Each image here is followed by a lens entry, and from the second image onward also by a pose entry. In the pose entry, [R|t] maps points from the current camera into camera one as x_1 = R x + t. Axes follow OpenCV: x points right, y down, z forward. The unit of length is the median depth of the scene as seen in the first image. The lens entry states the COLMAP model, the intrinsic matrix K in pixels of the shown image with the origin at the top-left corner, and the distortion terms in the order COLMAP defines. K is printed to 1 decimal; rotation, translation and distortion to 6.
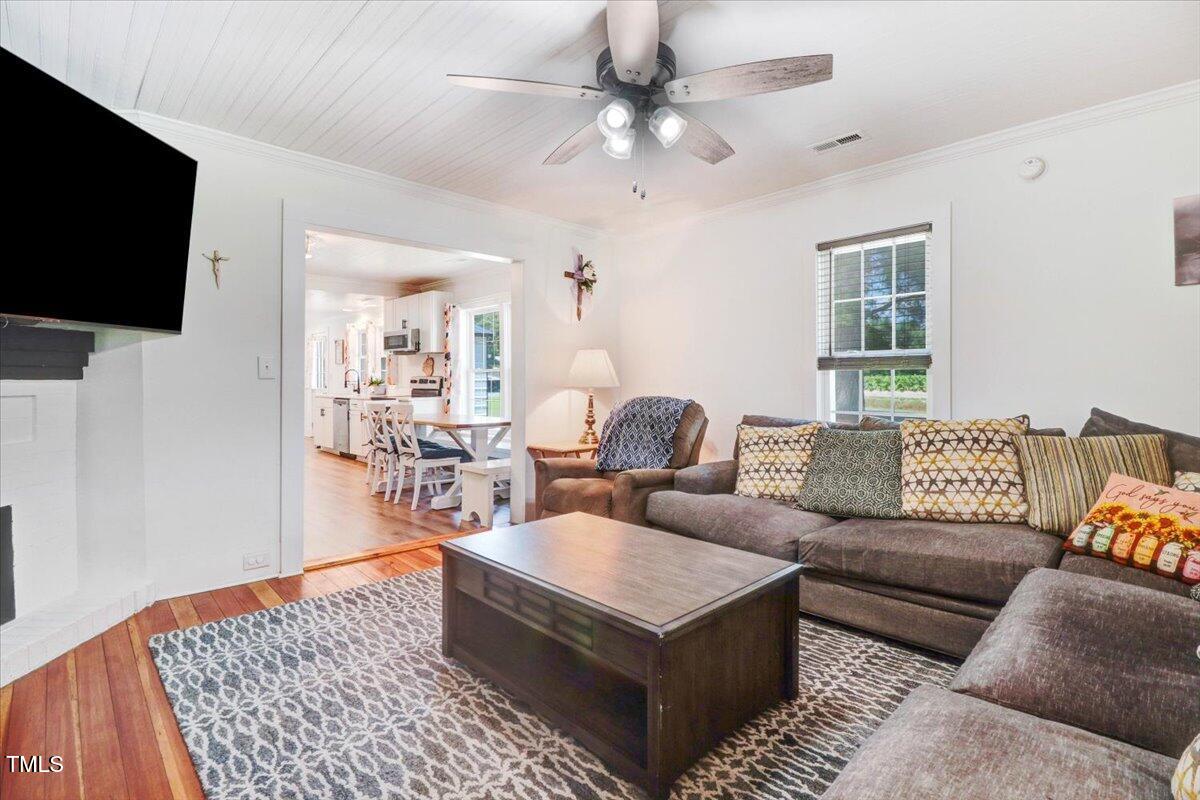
lens RADIAL K [[561.4, 0, 573.6], [0, 561.4, 384.1], [0, 0, 1]] dist [-0.006347, -0.011199]
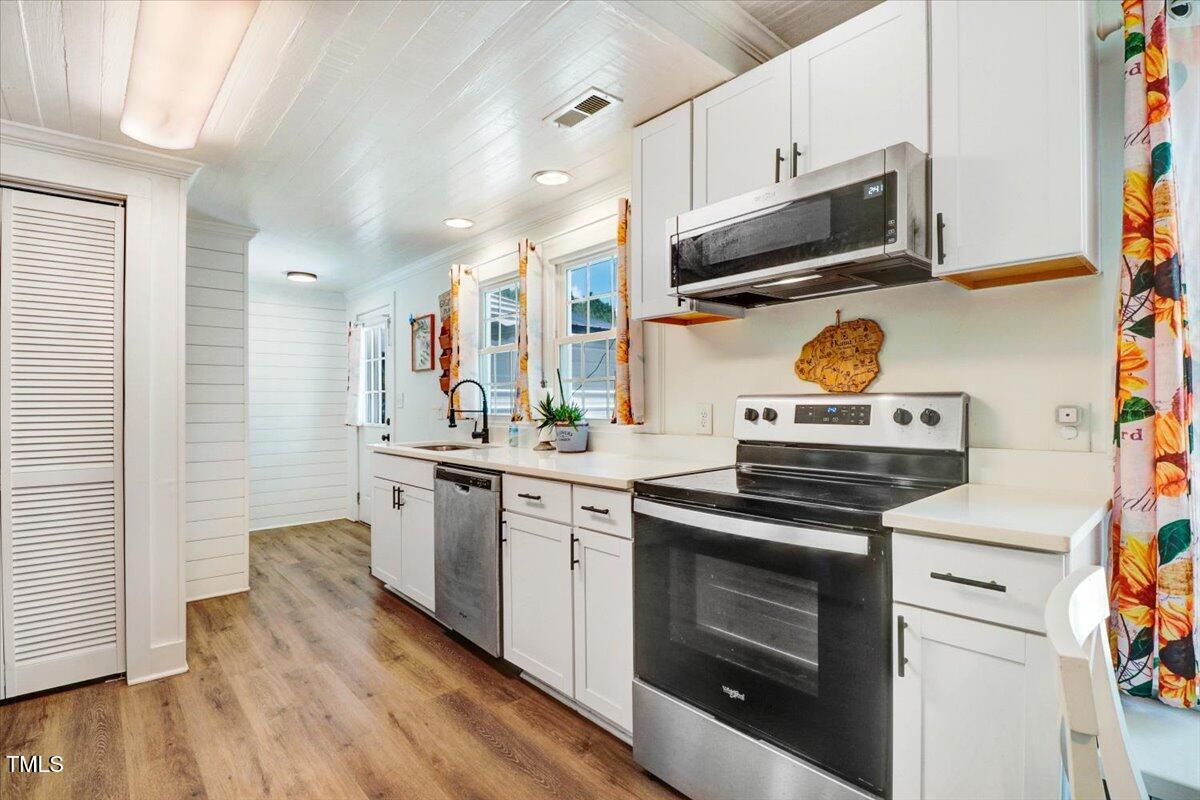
lens RADIAL K [[561.4, 0, 605.0], [0, 561.4, 398.6], [0, 0, 1]] dist [-0.006347, -0.011199]
pose [[0.999932, -0.007868, -0.008658, -0.387761], [0.007767, 0.999903, -0.011603, -0.010525], [0.008749, 0.011535, 0.999895, 0.798640]]
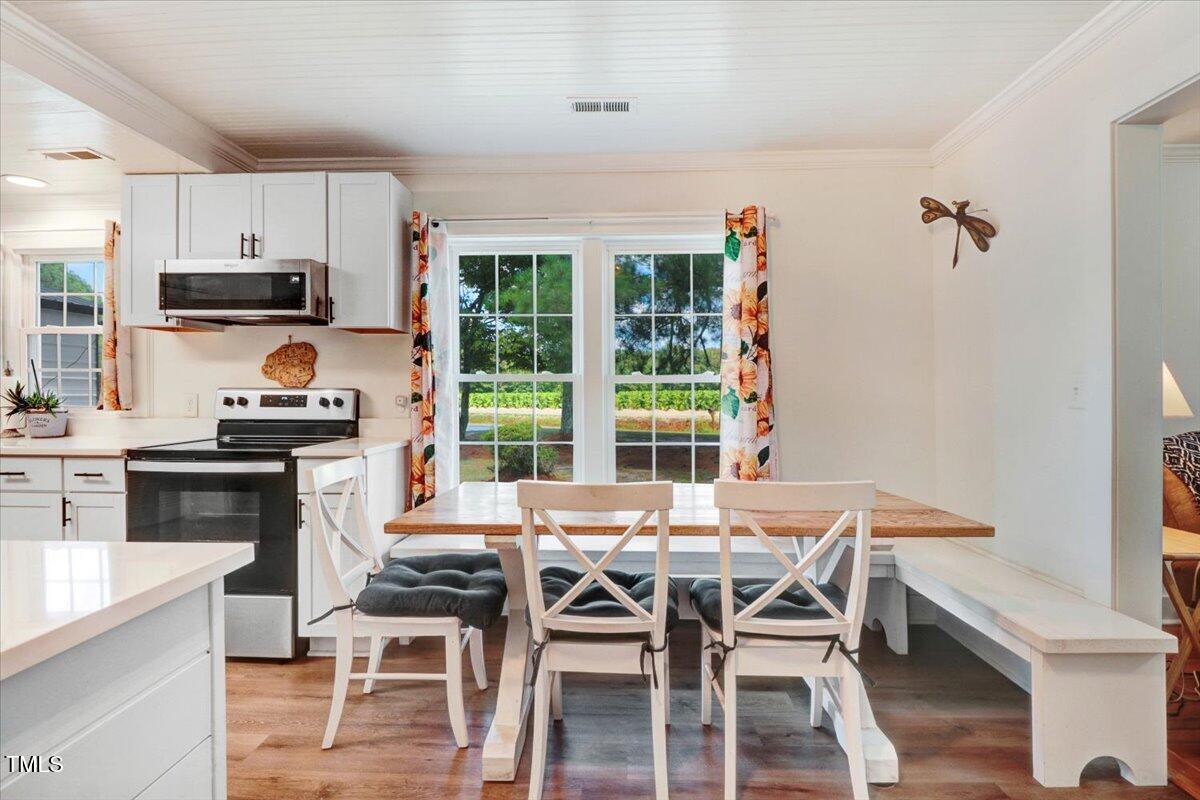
lens RADIAL K [[561.4, 0, 597.7], [0, 561.4, 406.7], [0, 0, 1]] dist [-0.006347, -0.011199]
pose [[0.716489, -0.017565, 0.697377, -0.408499], [-0.000743, 0.999663, 0.025942, -0.011999], [-0.697598, -0.019106, 0.716235, 0.595537]]
